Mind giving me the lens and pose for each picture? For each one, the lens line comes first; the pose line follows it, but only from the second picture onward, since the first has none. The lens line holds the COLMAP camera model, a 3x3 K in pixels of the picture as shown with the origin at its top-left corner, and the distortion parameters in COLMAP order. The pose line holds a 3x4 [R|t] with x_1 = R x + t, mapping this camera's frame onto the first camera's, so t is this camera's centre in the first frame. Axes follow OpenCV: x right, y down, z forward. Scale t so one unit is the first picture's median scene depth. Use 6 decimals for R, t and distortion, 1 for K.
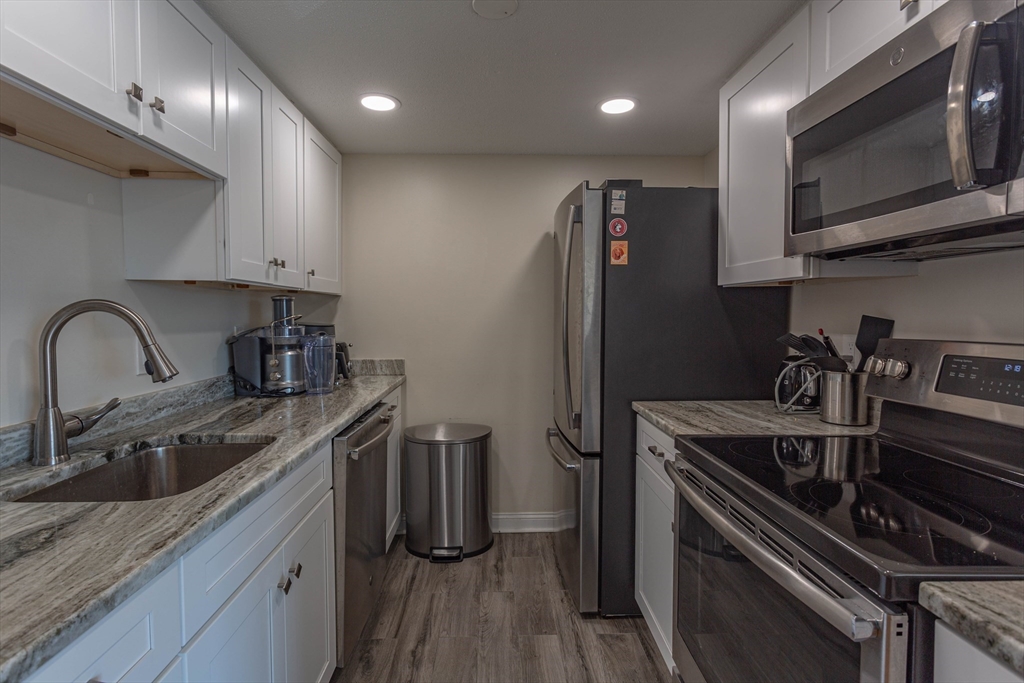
lens RADIAL K [[493.9, 0, 500.0], [0, 493.9, 338.9], [0, 0, 1]] dist [0.000251, -0.000109]
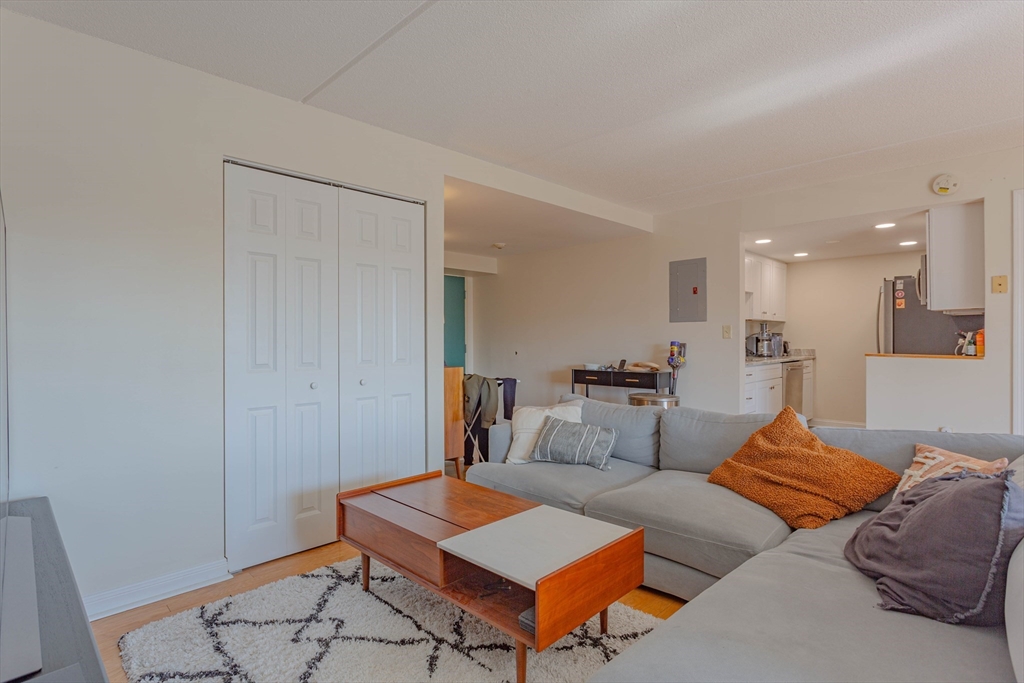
lens RADIAL K [[512.9, 0, 508.1], [0, 512.9, 338.7], [0, 0, 1]] dist [0.001190, 0.000236]
pose [[0.693041, 0.000296, -0.720898, 0.765435], [-0.033559, 0.998929, -0.031852, 0.169799], [0.720117, 0.046268, 0.692309, -2.395577]]
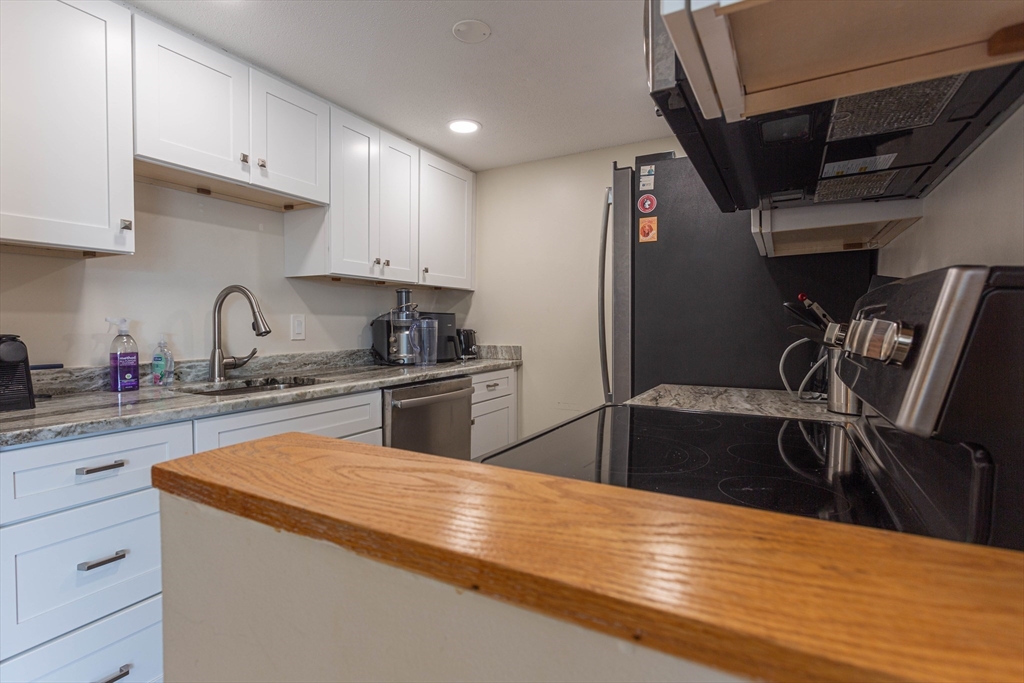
lens RADIAL K [[493.9, 0, 500.0], [0, 493.9, 338.9], [0, 0, 1]] dist [0.000251, -0.000109]
pose [[0.858201, 0.013706, -0.513131, 0.493852], [-0.025064, 0.999570, -0.015220, 0.063646], [0.512702, 0.025923, 0.858175, 0.019057]]
